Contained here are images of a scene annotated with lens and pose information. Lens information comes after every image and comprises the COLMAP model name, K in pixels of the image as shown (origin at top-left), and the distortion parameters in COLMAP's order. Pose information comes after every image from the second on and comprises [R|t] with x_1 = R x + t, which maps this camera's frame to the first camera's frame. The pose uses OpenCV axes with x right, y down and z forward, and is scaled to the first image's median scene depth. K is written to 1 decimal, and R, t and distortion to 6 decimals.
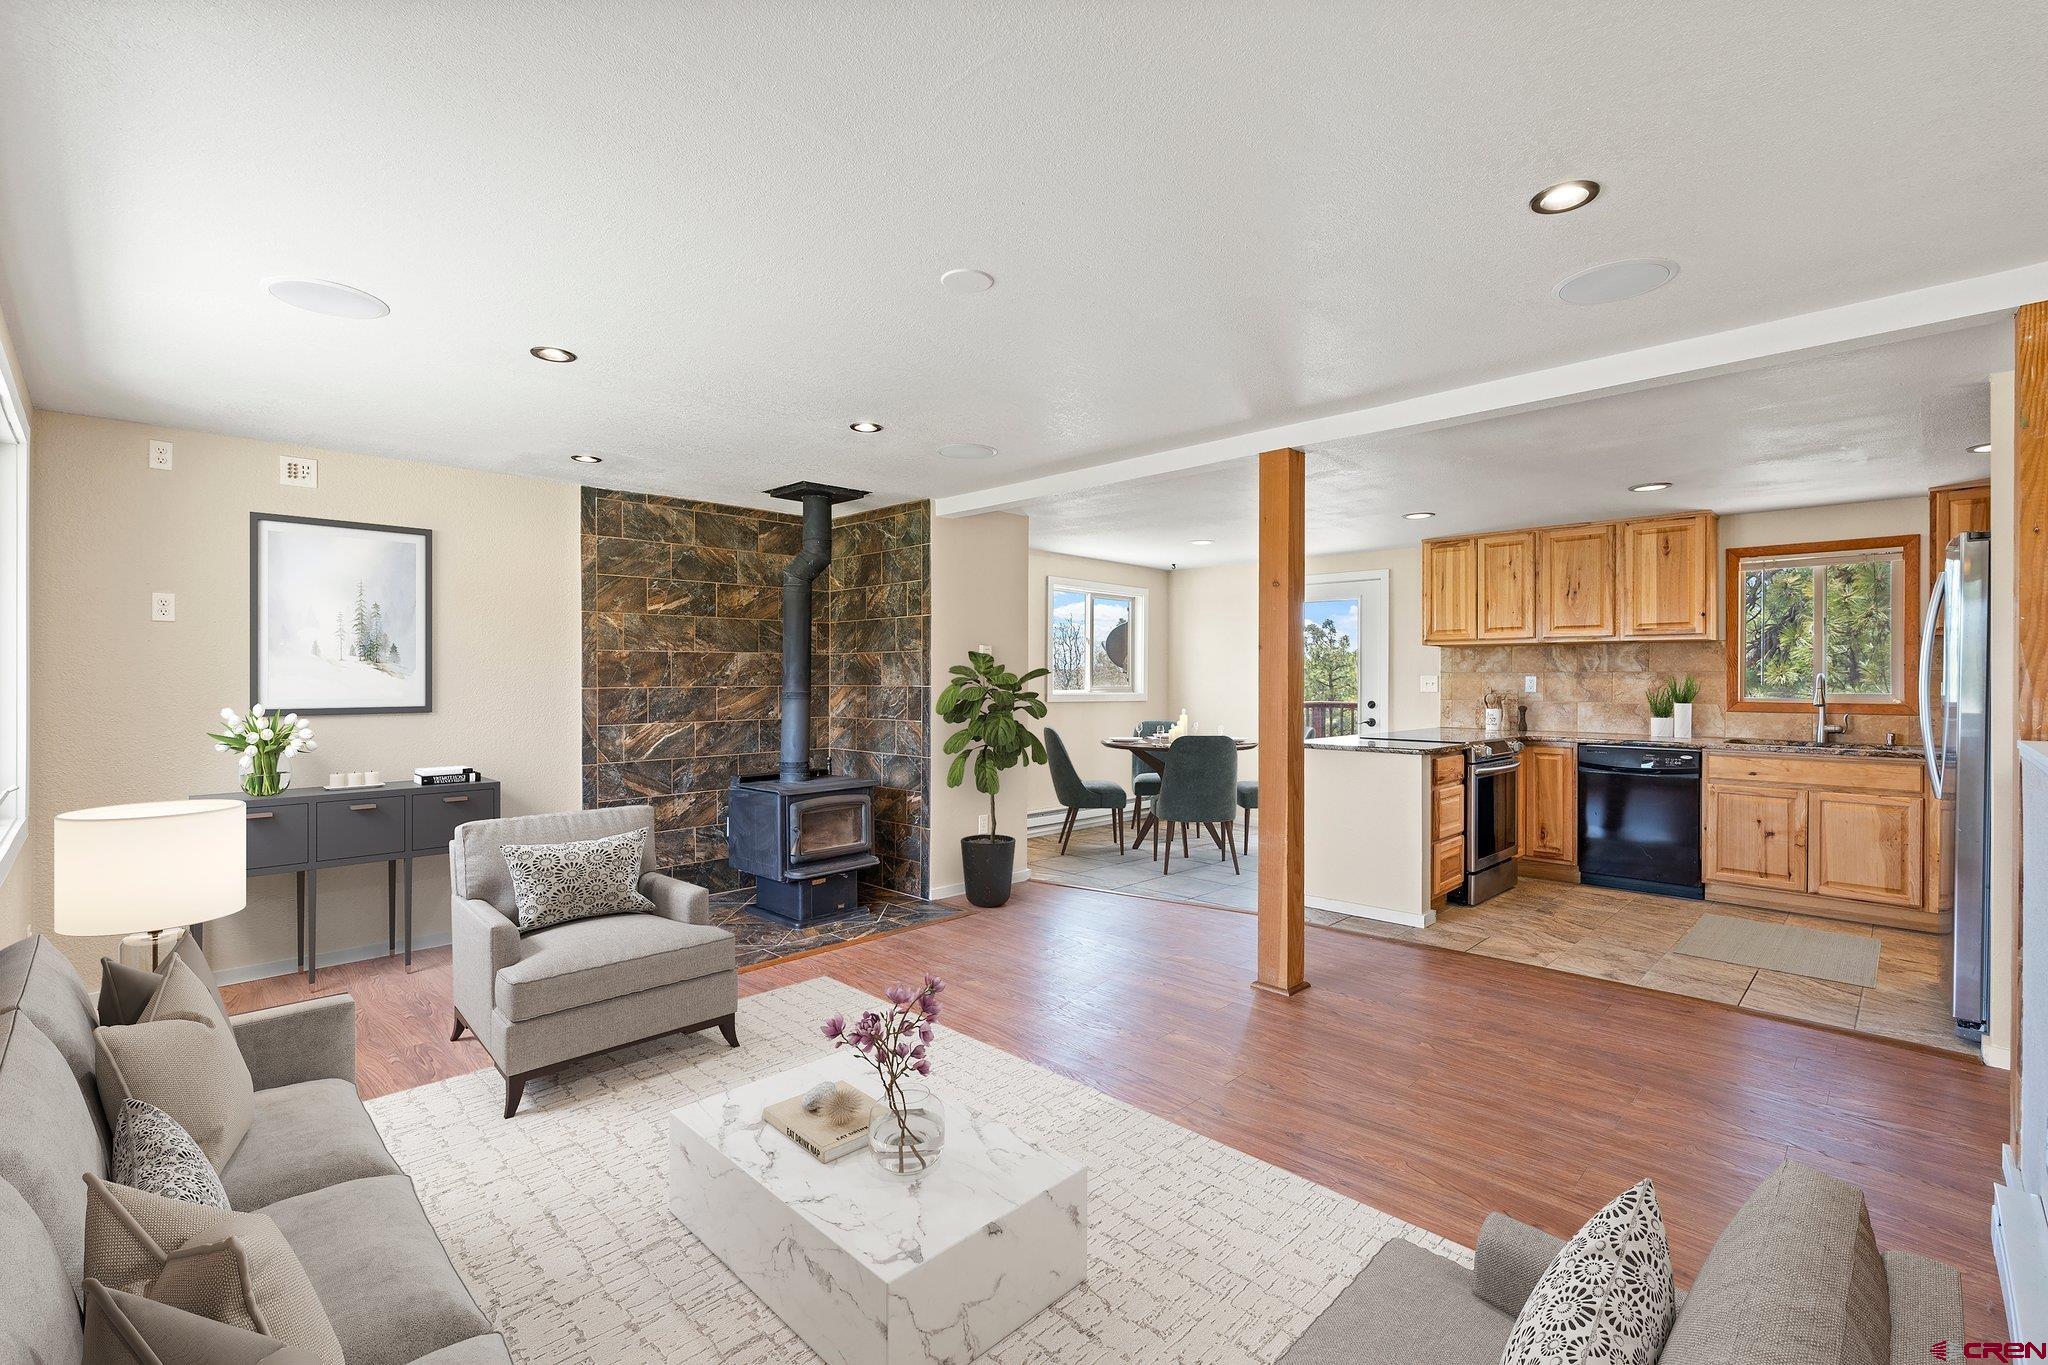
lens RADIAL K [[898.5, 0, 1028.5], [0, 898.5, 676.6], [0, 0, 1]] dist [-0.003298, 0.000517]
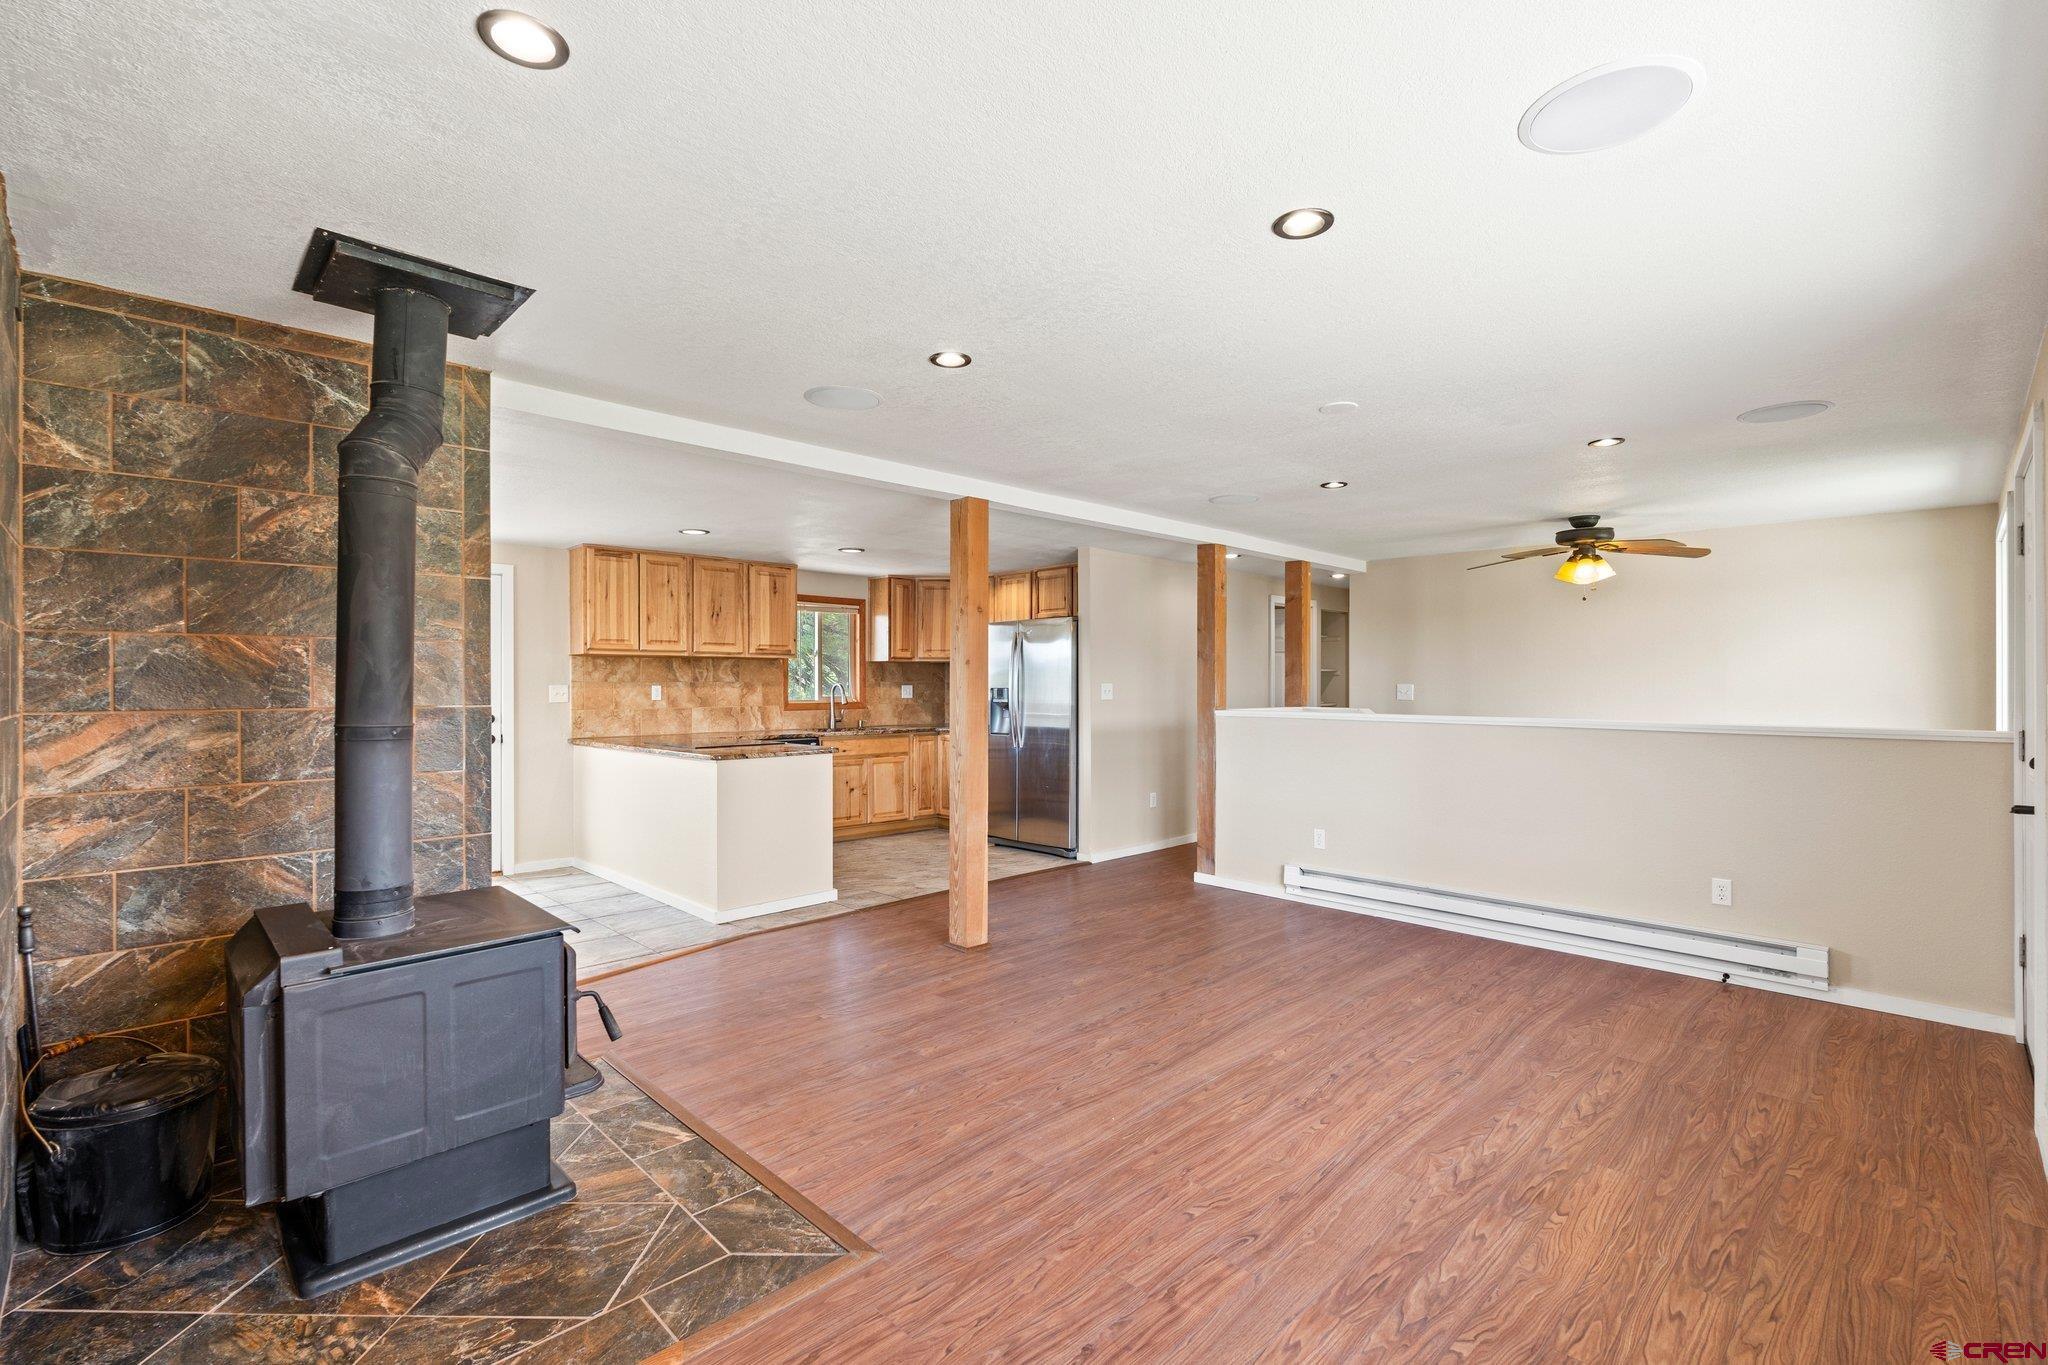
lens RADIAL K [[913.4, 0, 1024.0], [0, 913.4, 682.5], [0, 0, 1]] dist [-0.008956, -0.000012]
pose [[0.012795, 0.001035, 0.999918, -0.625356], [0.001272, 0.999999, -0.001052, -0.002753], [-0.999917, 0.001285, 0.012794, 0.613459]]
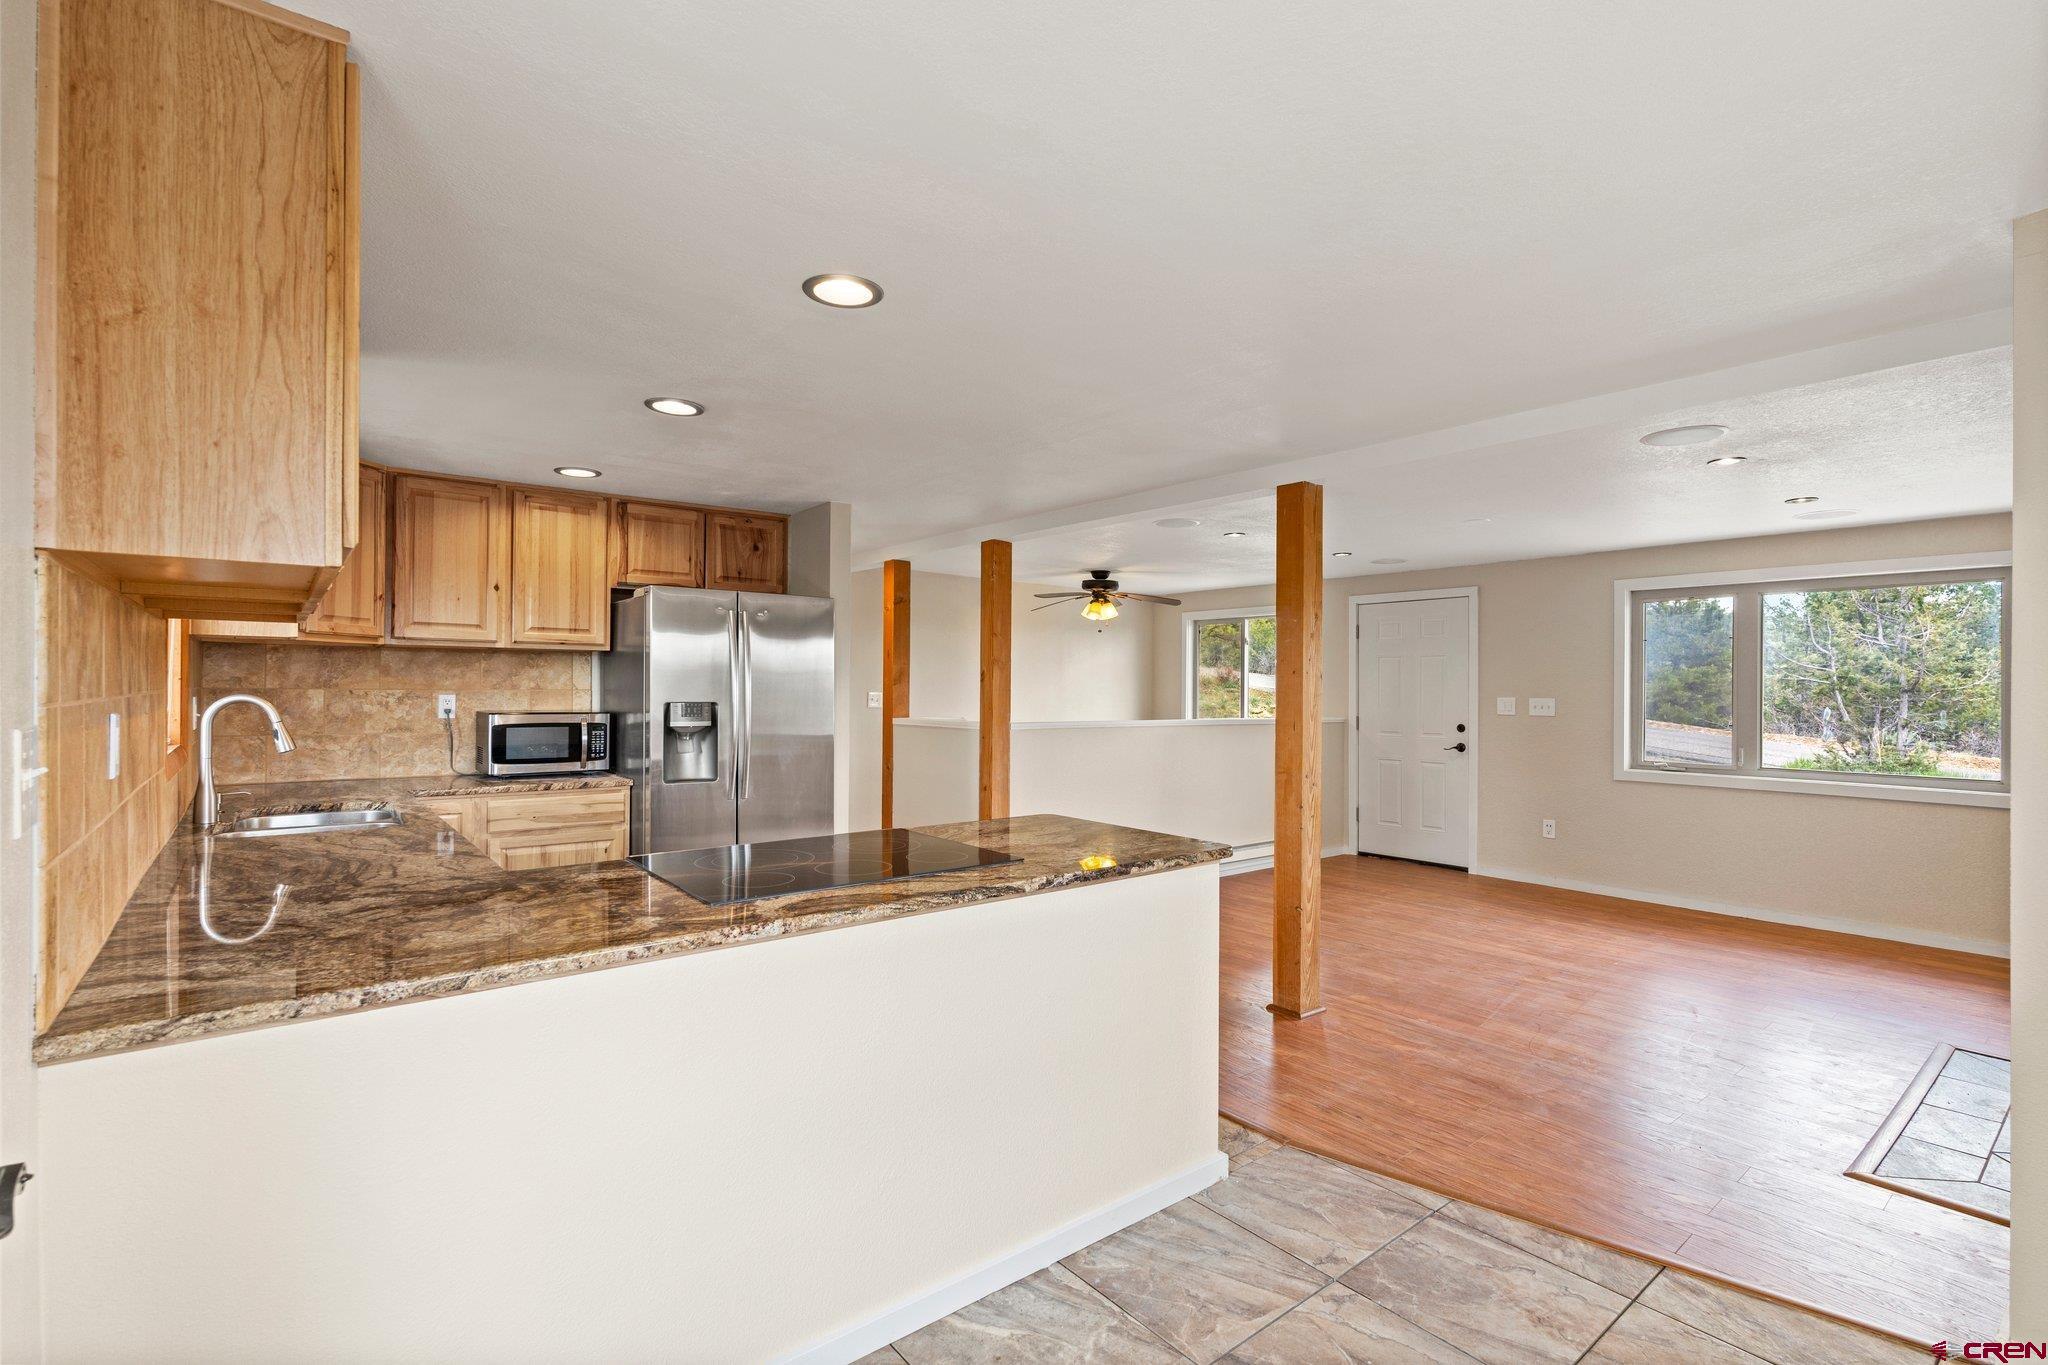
lens RADIAL K [[939.1, 0, 1024.0], [0, 939.1, 682.5], [0, 0, 1]] dist [-0.002418, -0.000090]
pose [[-0.993177, -0.008112, 0.116335, 0.314363], [-0.008539, 0.999958, -0.003177, -0.012081], [-0.116304, -0.004149, -0.993205, 1.406694]]
